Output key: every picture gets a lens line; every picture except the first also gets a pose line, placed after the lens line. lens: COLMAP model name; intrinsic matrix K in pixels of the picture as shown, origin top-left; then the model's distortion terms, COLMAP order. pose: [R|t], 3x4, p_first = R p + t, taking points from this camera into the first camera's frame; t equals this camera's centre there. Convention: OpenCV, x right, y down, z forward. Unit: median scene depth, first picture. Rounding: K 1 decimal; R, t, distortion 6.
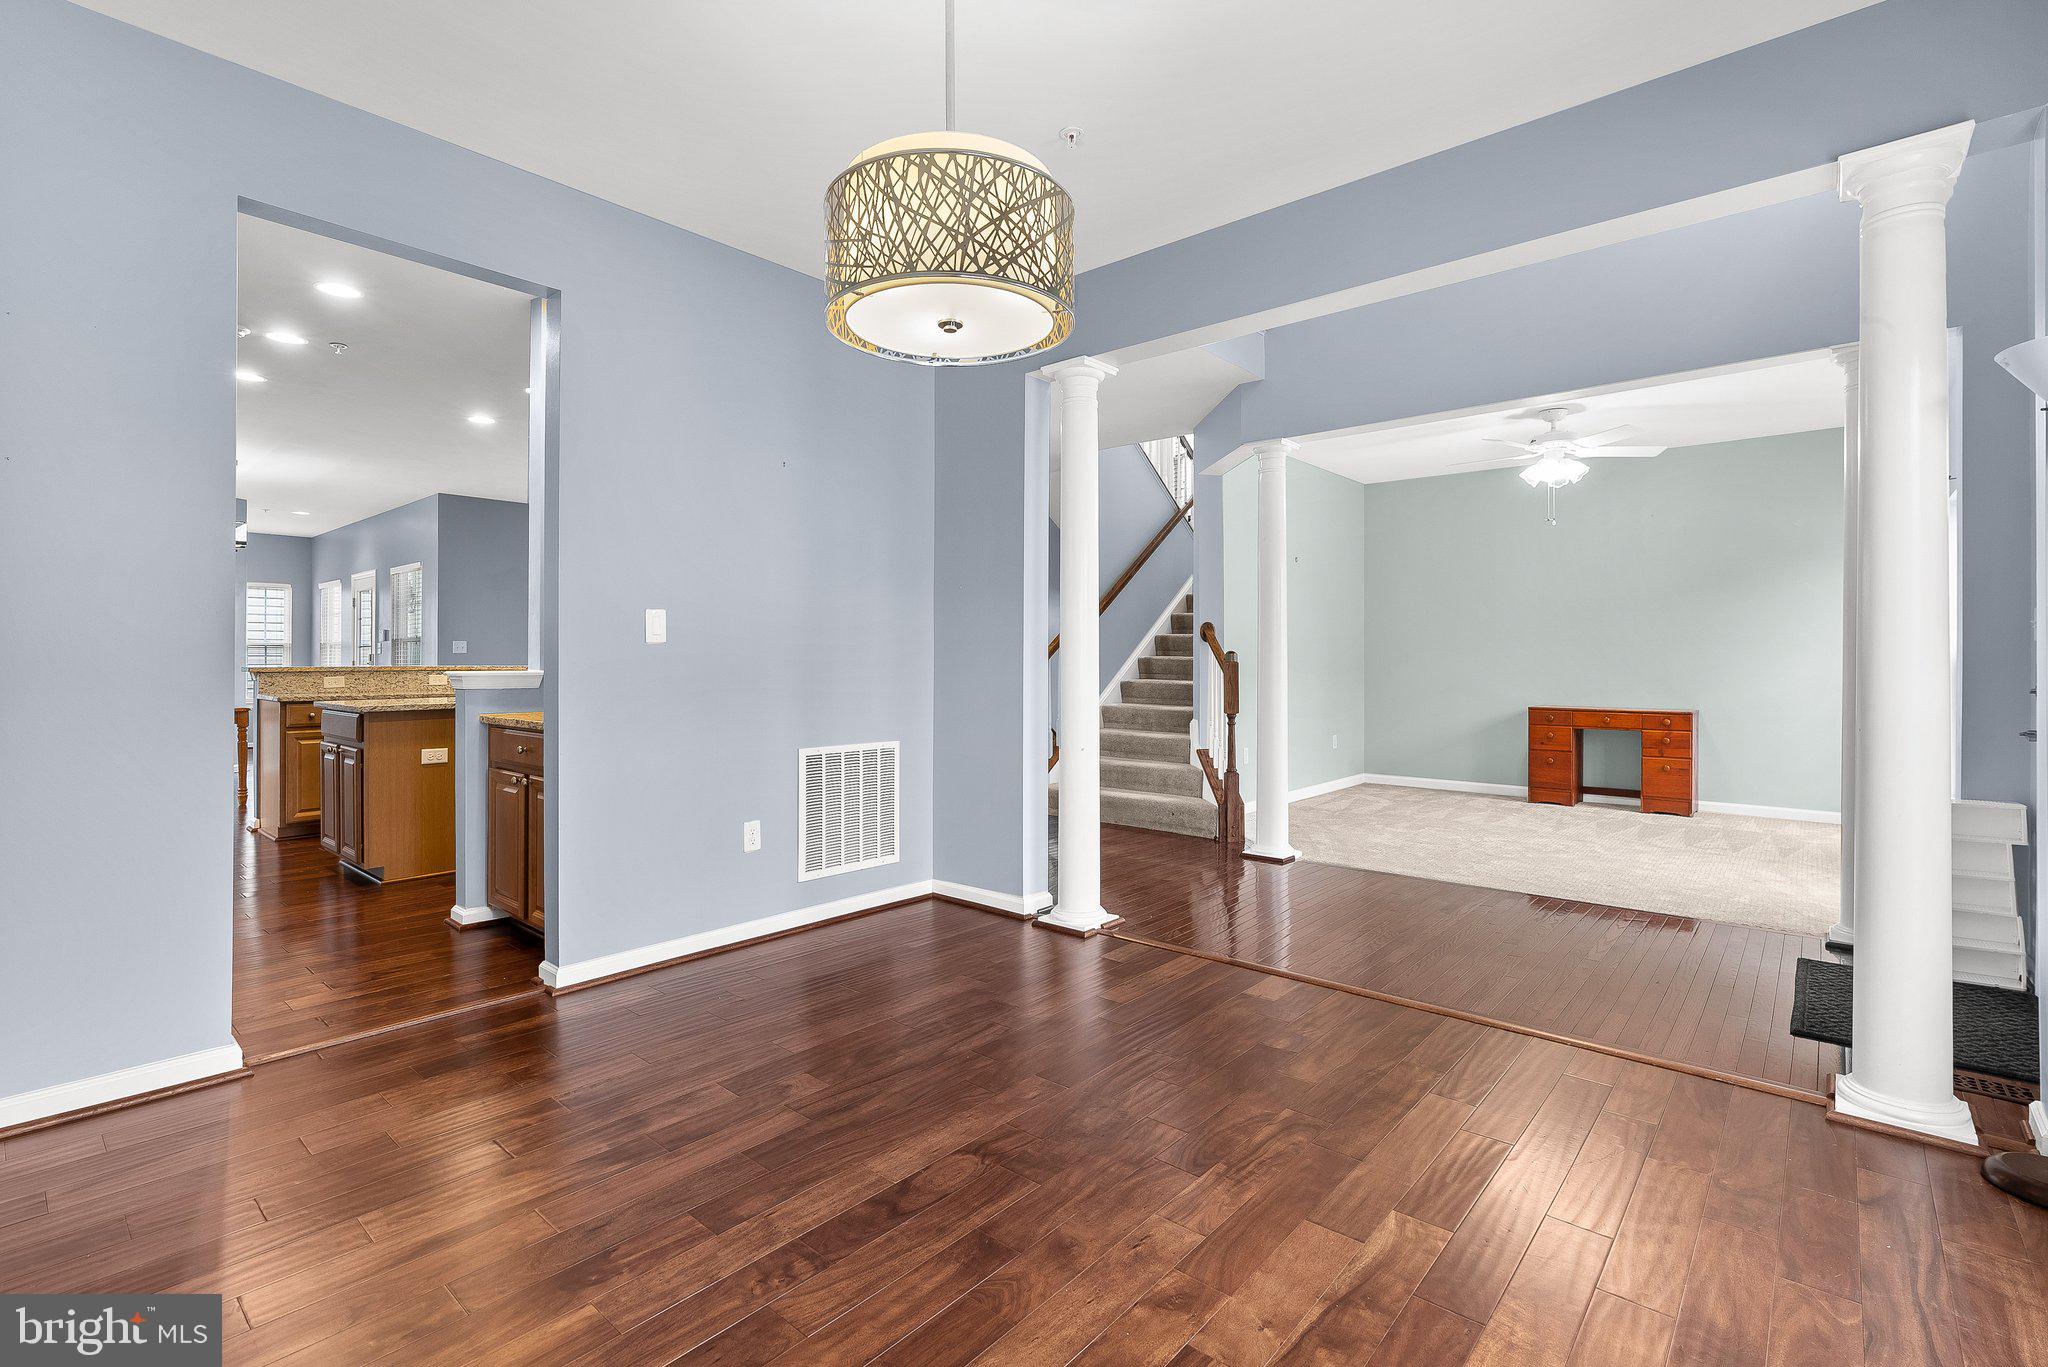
lens RADIAL K [[933.8, 0, 1027.4], [0, 933.8, 679.3], [0, 0, 1]] dist [-0.002644, 0.000202]
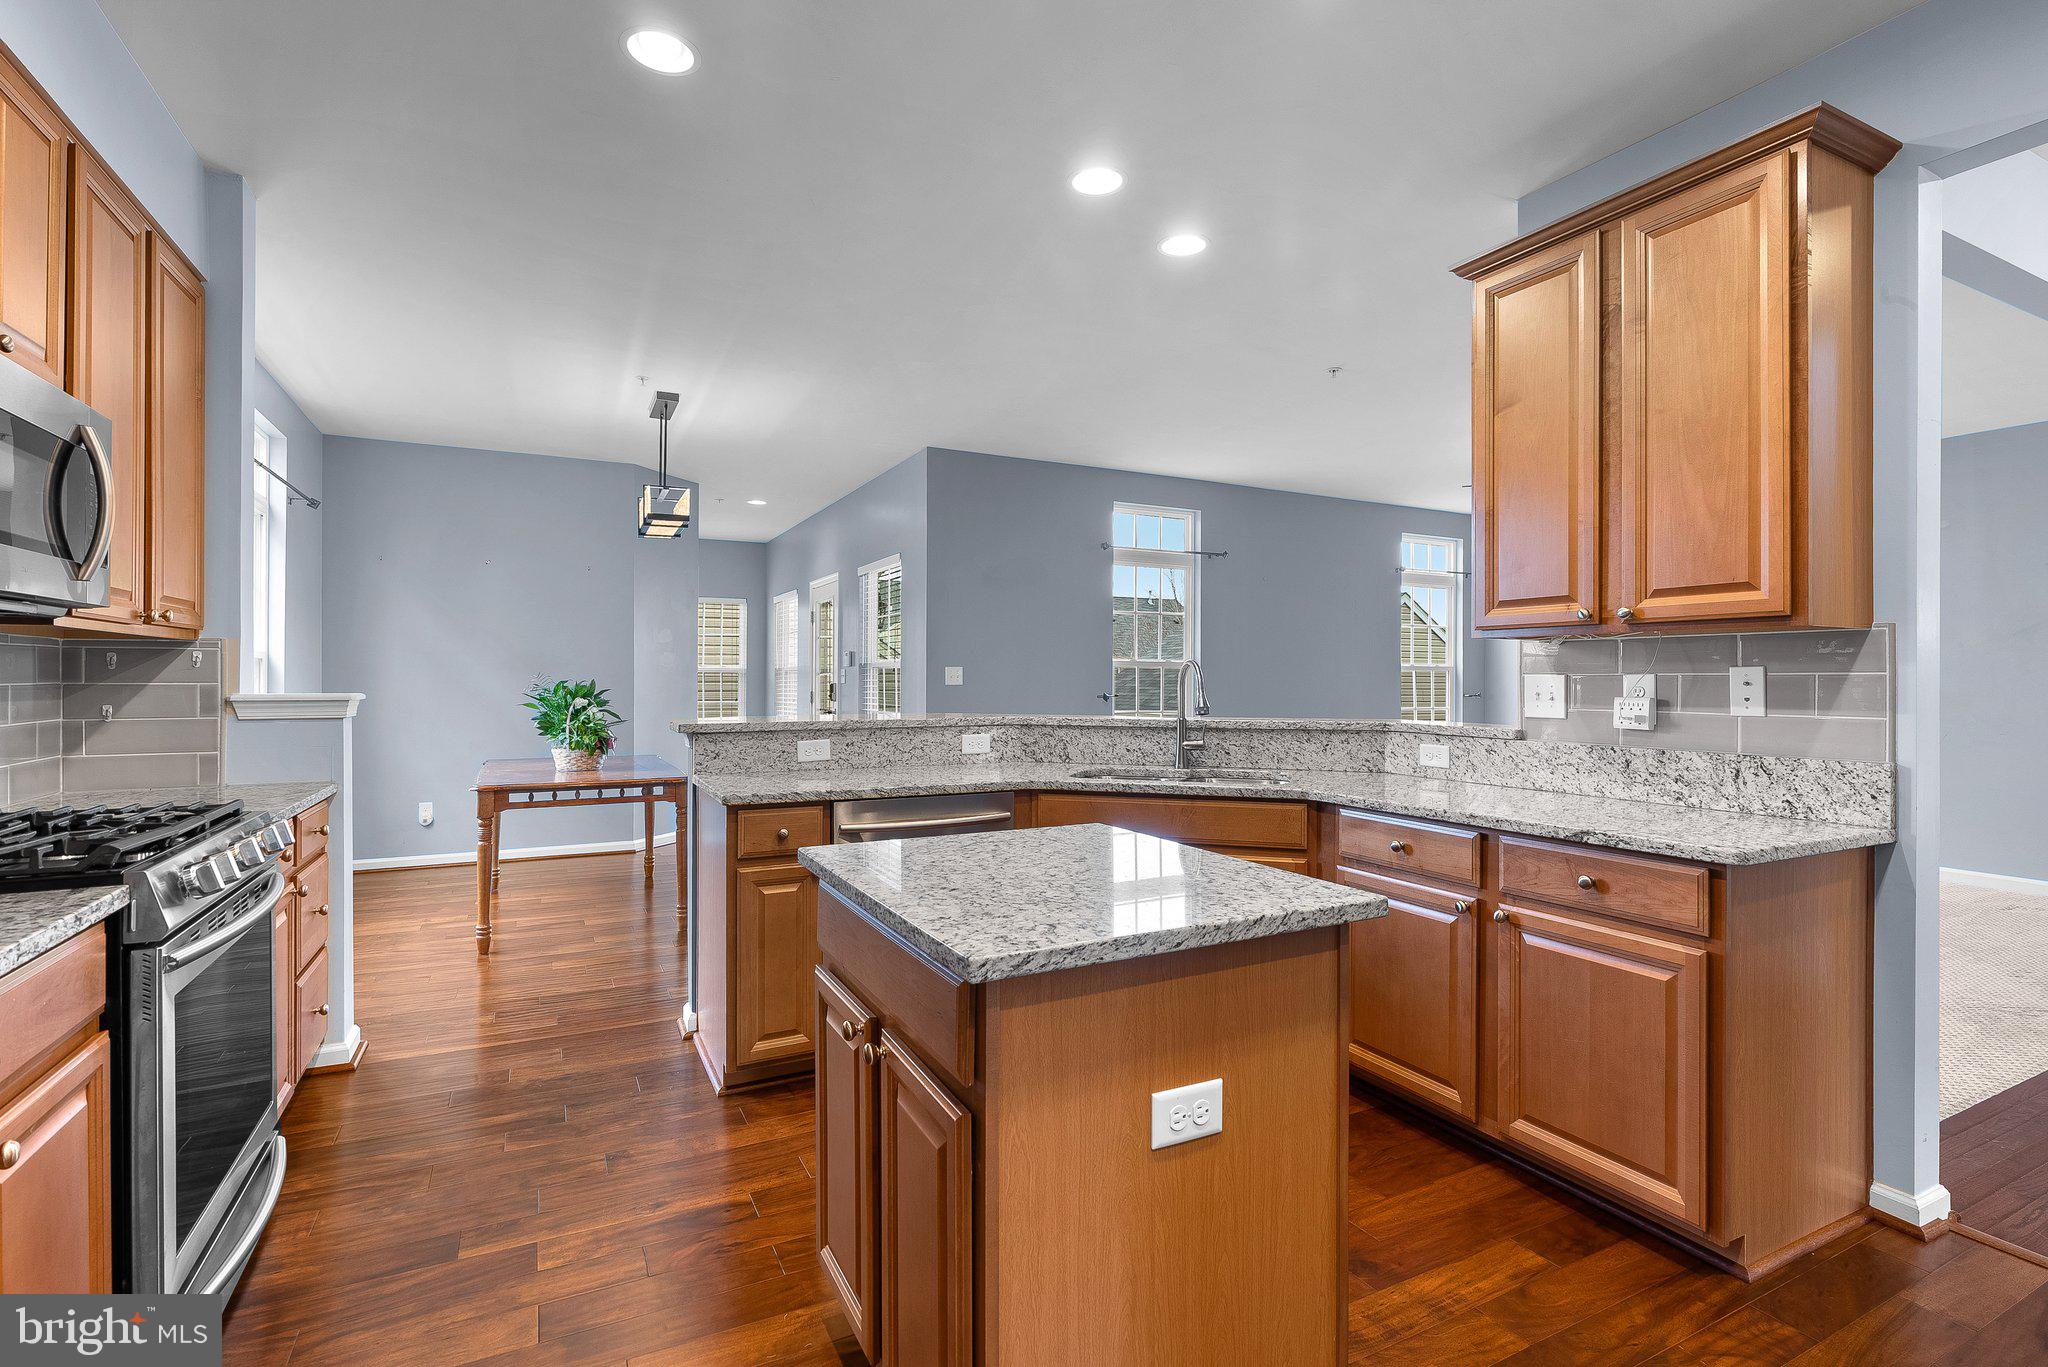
lens RADIAL K [[933.8, 0, 1027.4], [0, 933.8, 679.3], [0, 0, 1]] dist [-0.002644, 0.000202]
pose [[0.930693, -0.006210, -0.365749, -0.315440], [0.000033, 0.999857, -0.016892, -0.020648], [0.365802, 0.015709, 0.930560, 0.398057]]
